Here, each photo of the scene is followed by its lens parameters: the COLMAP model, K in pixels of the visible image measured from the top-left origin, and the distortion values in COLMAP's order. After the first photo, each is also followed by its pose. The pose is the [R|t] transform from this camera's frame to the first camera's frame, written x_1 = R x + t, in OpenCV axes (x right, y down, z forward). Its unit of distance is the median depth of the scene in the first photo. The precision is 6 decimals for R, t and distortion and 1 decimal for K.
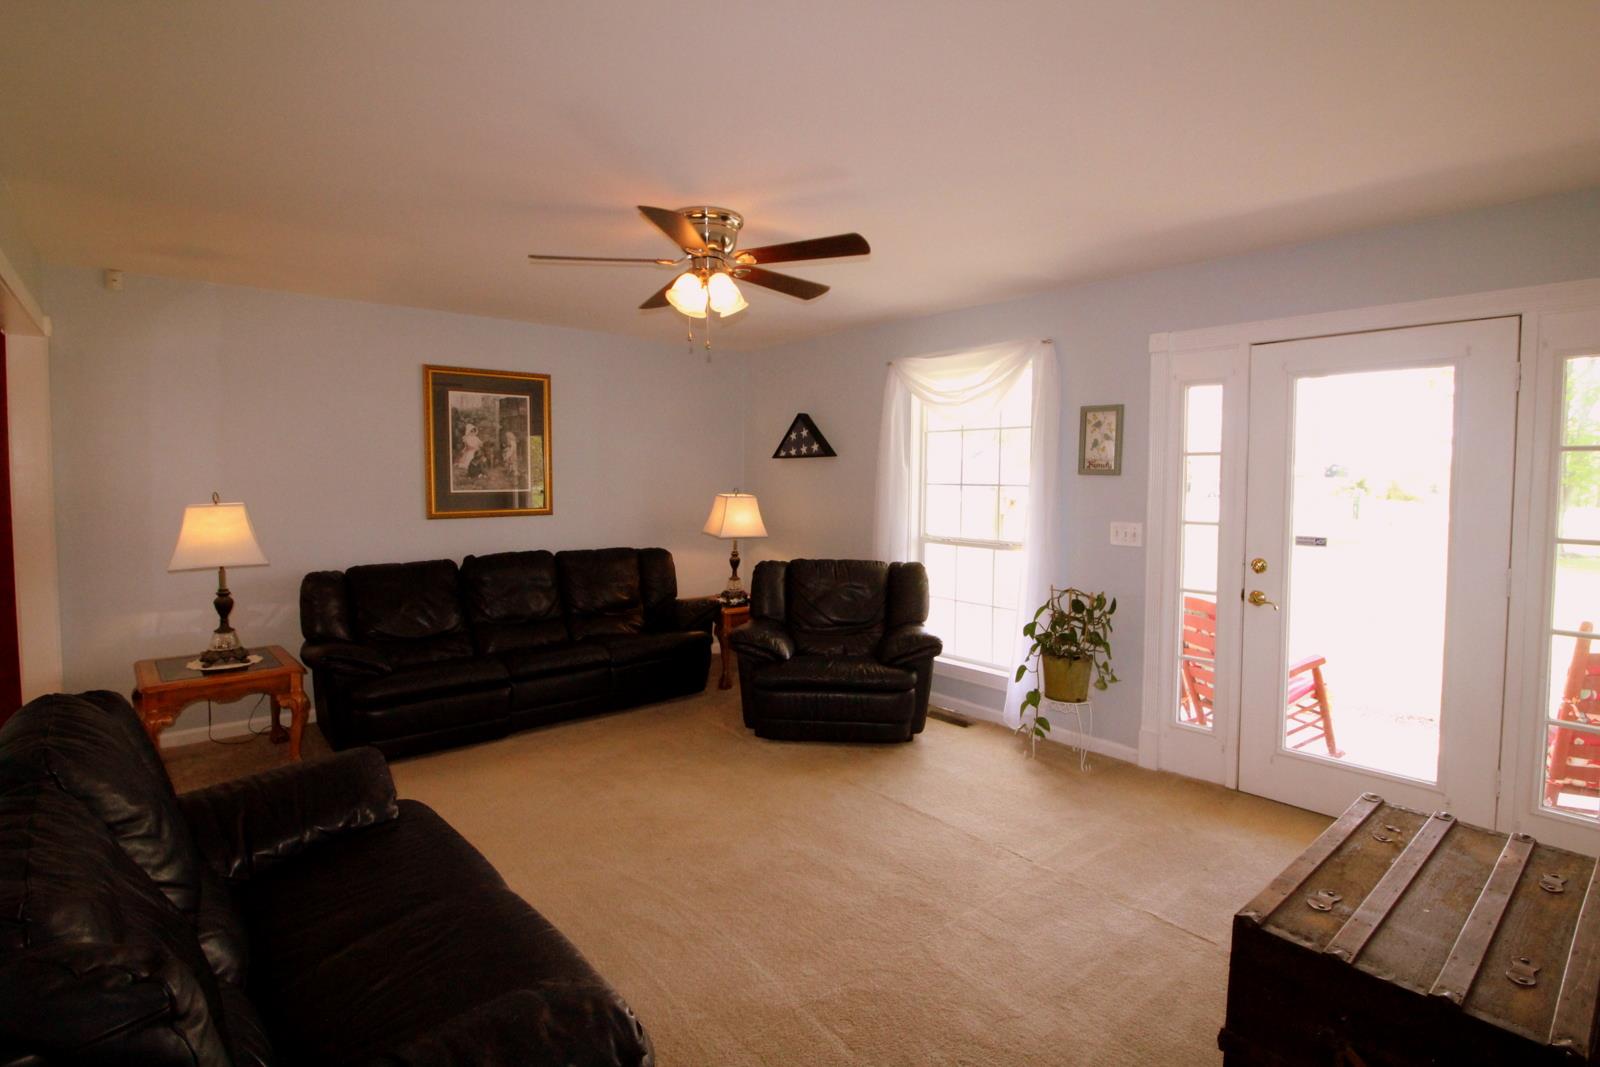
lens RADIAL K [[777.2, 0, 807.7], [0, 777.2, 518.2], [0, 0, 1]] dist [0.002412, -0.016972]
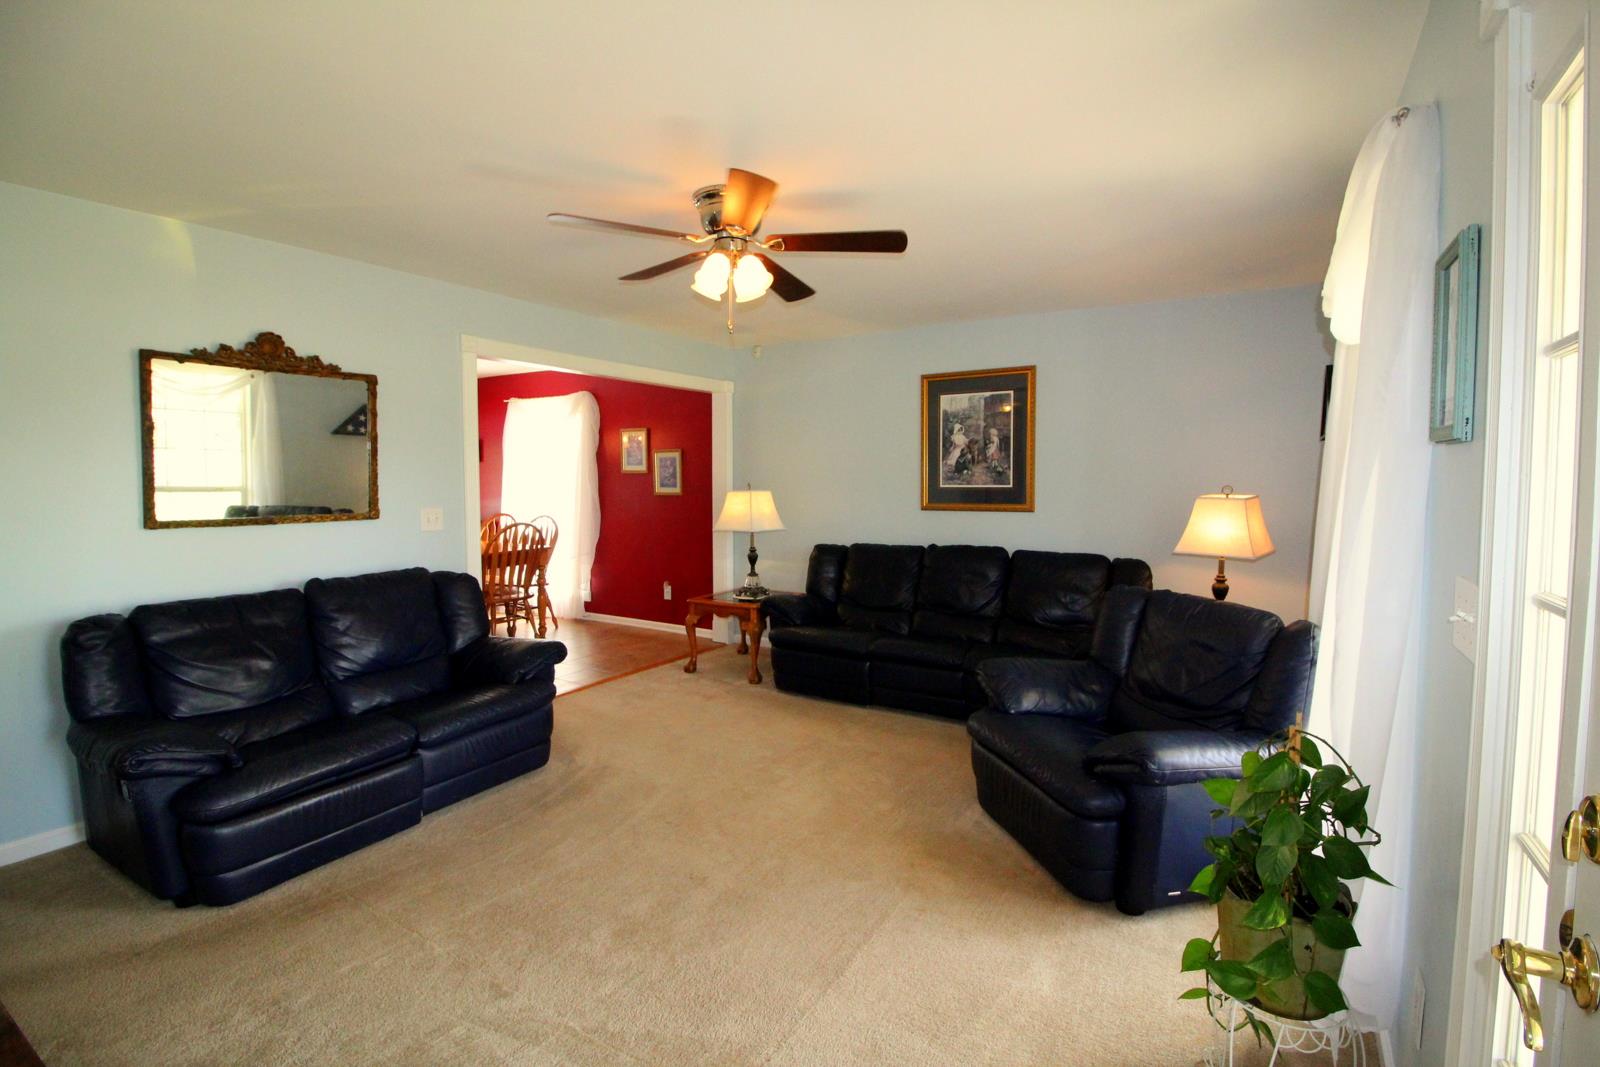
lens RADIAL K [[737.8, 0, 812.5], [0, 737.8, 512.7], [0, 0, 1]] dist [-0.001758, -0.014341]
pose [[0.305634, 0.043295, -0.951164, 0.571200], [-0.050277, 0.998306, 0.029285, -0.021034], [0.950821, 0.038871, 0.307293, 0.589143]]
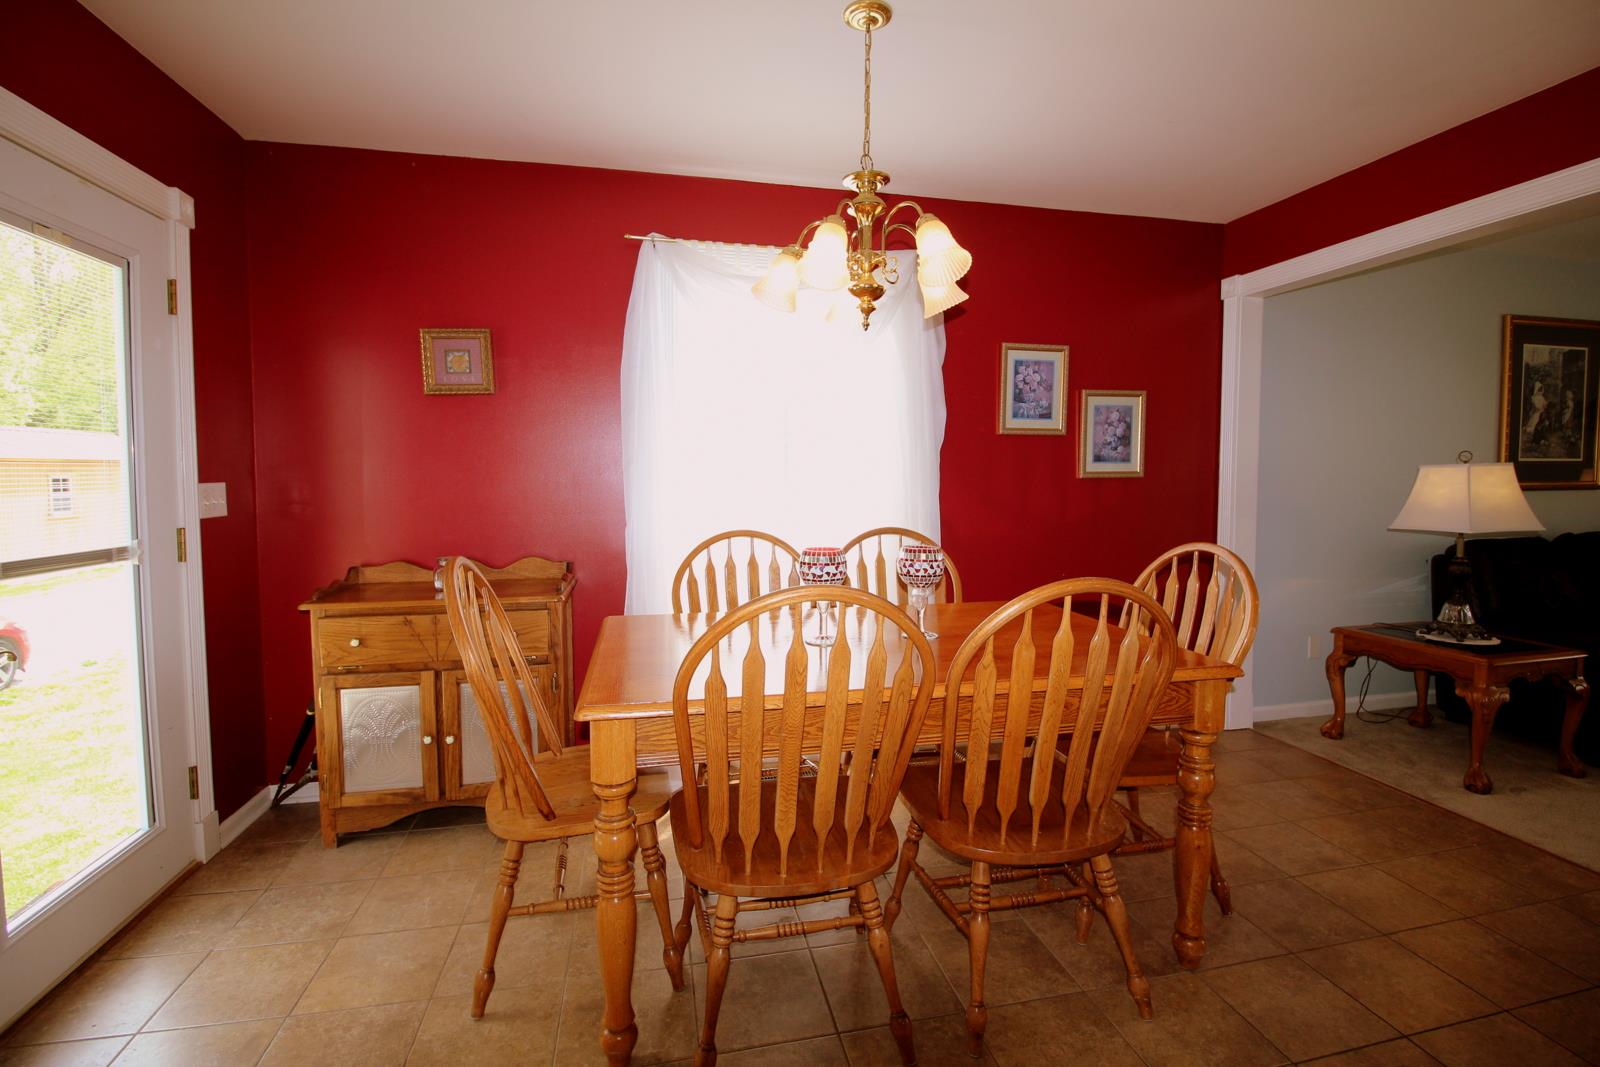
lens RADIAL K [[737.8, 0, 812.5], [0, 737.8, 512.7], [0, 0, 1]] dist [-0.001758, -0.014341]
pose [[0.882447, 0.023846, -0.469806, -0.900914], [-0.023362, 0.999704, 0.006860, 0.043772], [0.469831, 0.004922, 0.882743, -0.099264]]
